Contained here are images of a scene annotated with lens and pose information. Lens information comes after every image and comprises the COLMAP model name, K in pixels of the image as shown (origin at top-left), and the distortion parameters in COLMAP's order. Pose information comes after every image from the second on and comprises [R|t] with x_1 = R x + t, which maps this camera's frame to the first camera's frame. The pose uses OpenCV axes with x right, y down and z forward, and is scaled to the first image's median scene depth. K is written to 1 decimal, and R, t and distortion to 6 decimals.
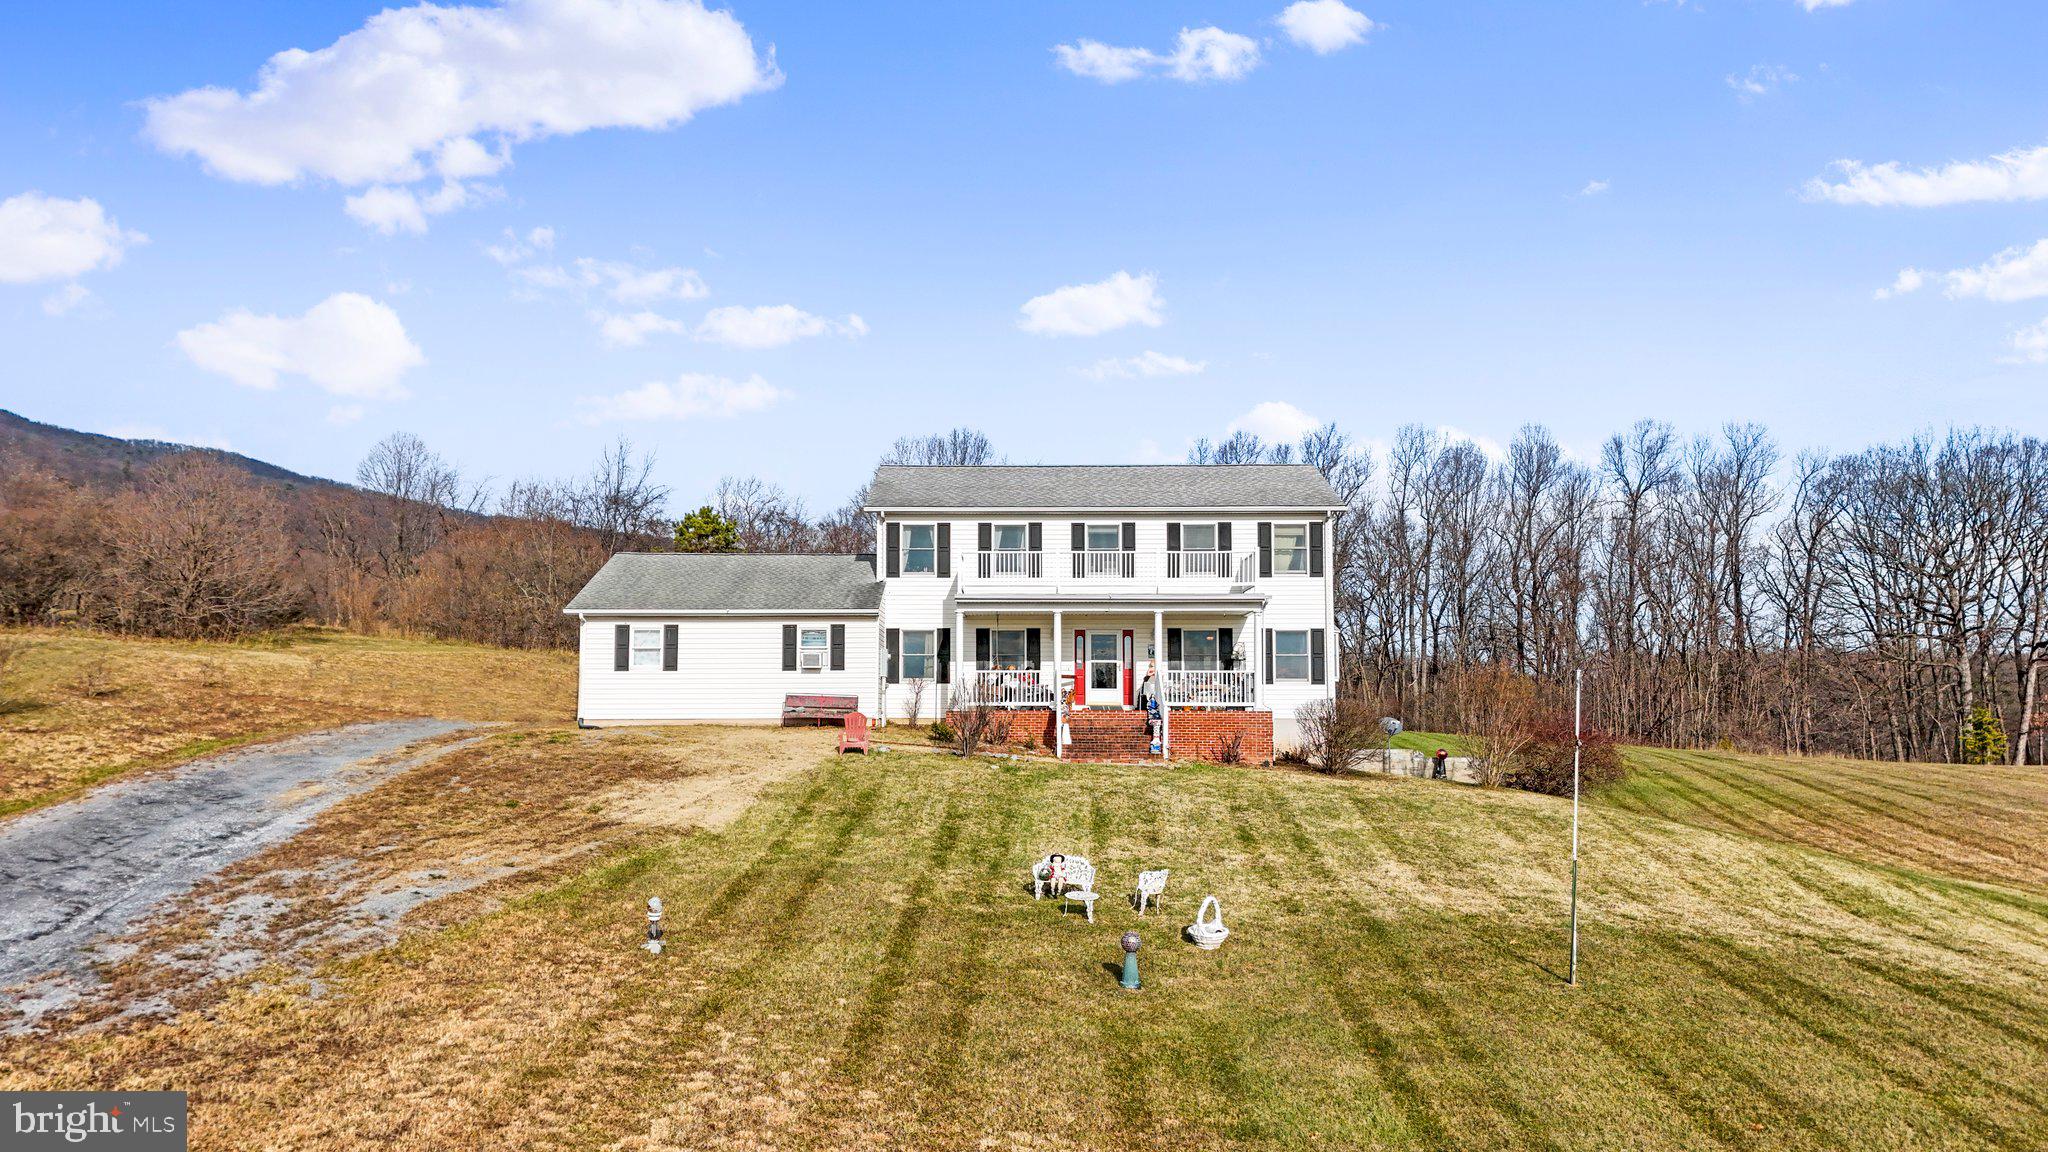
lens RADIAL K [[1491.2, 0, 1024.9], [0, 1491.2, 602.8], [0, 0, 1]] dist [0.083912, -0.079468]
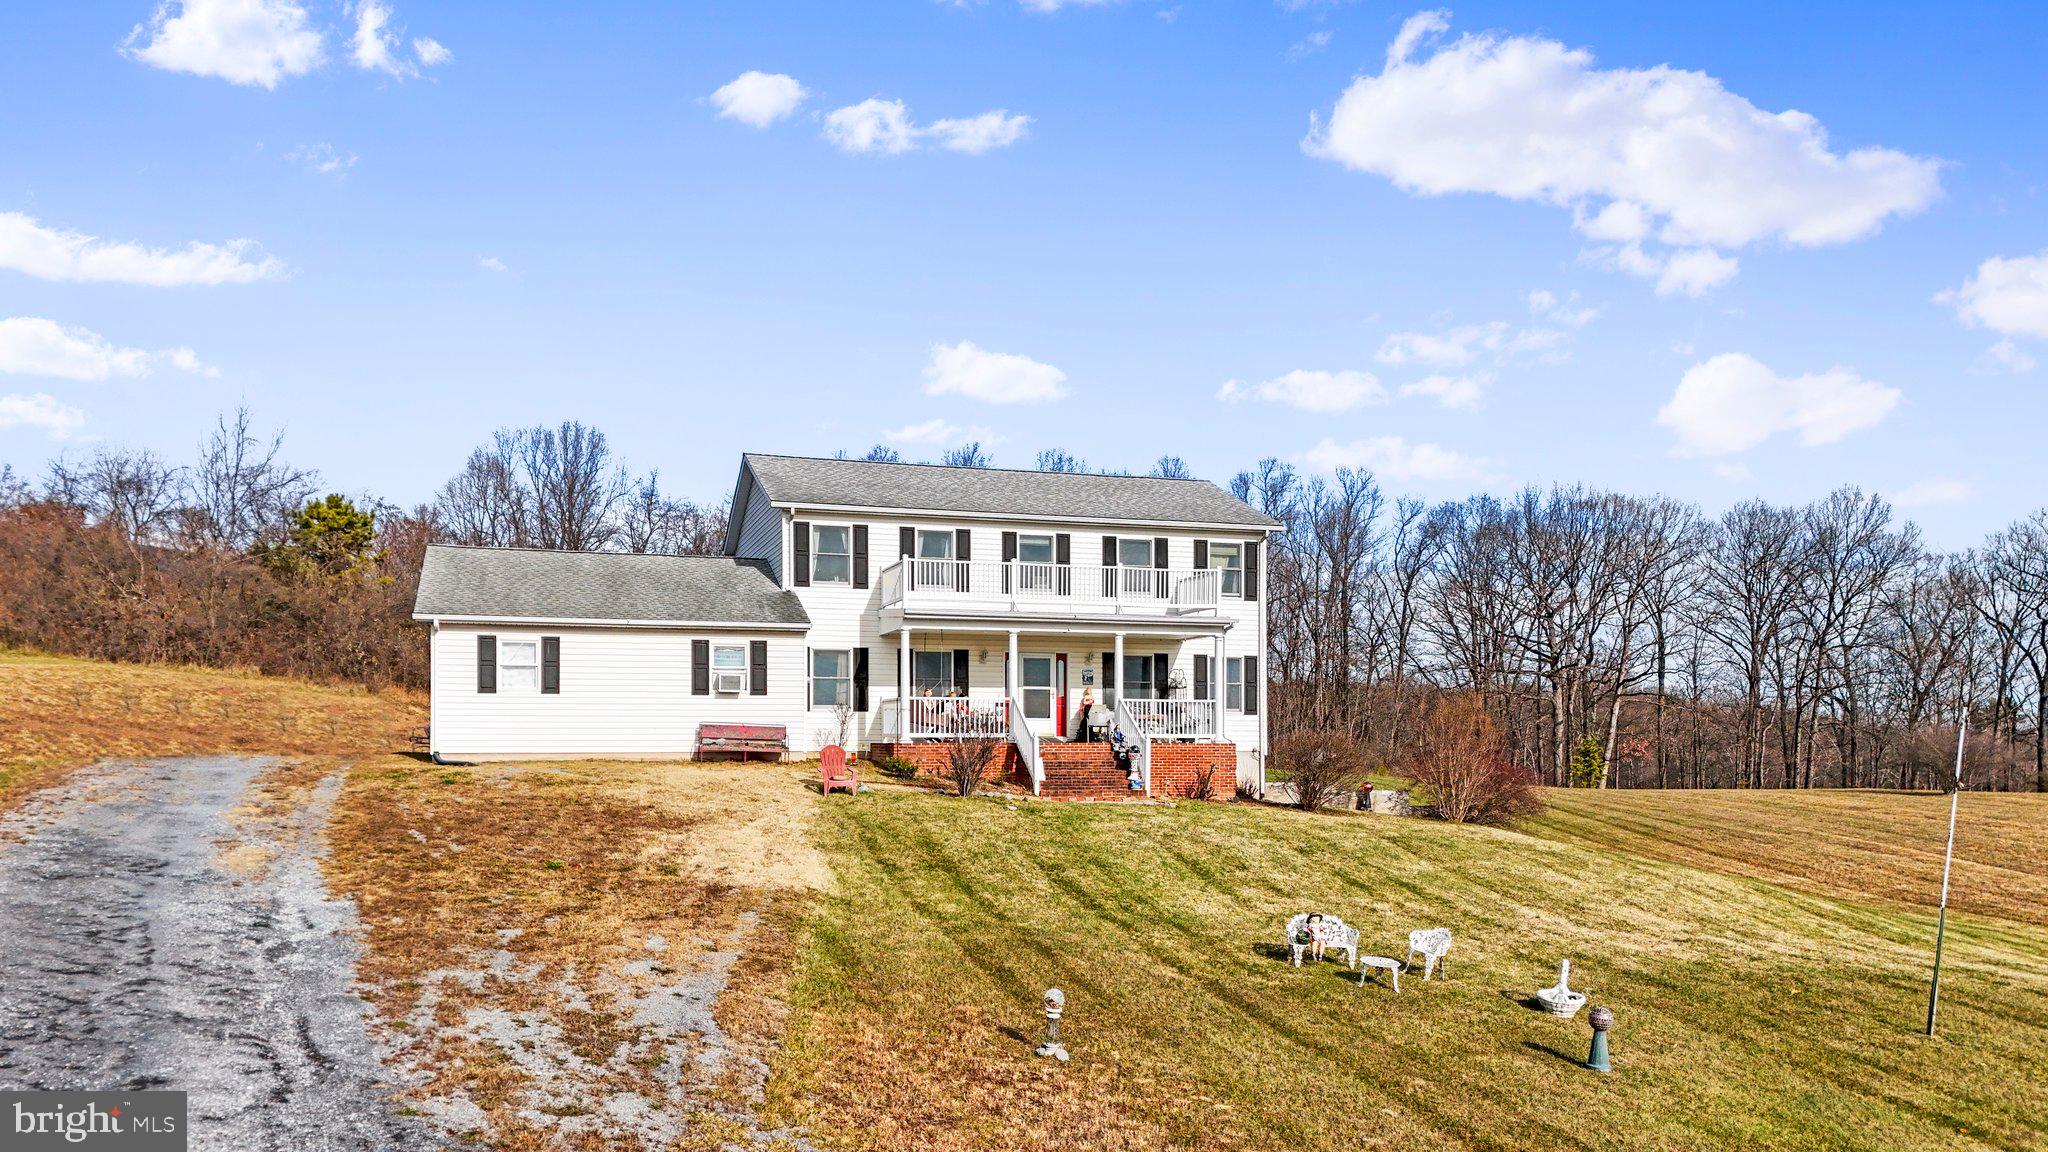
lens RADIAL K [[1550.2, 0, 1022.4], [0, 1550.2, 679.8], [0, 0, 1]] dist [0.046652, -0.001323]
pose [[0.950790, 0.013048, 0.309560, -0.243210], [-0.023556, 0.999265, 0.030231, 0.006414], [-0.308938, -0.036035, 0.950399, 0.120156]]
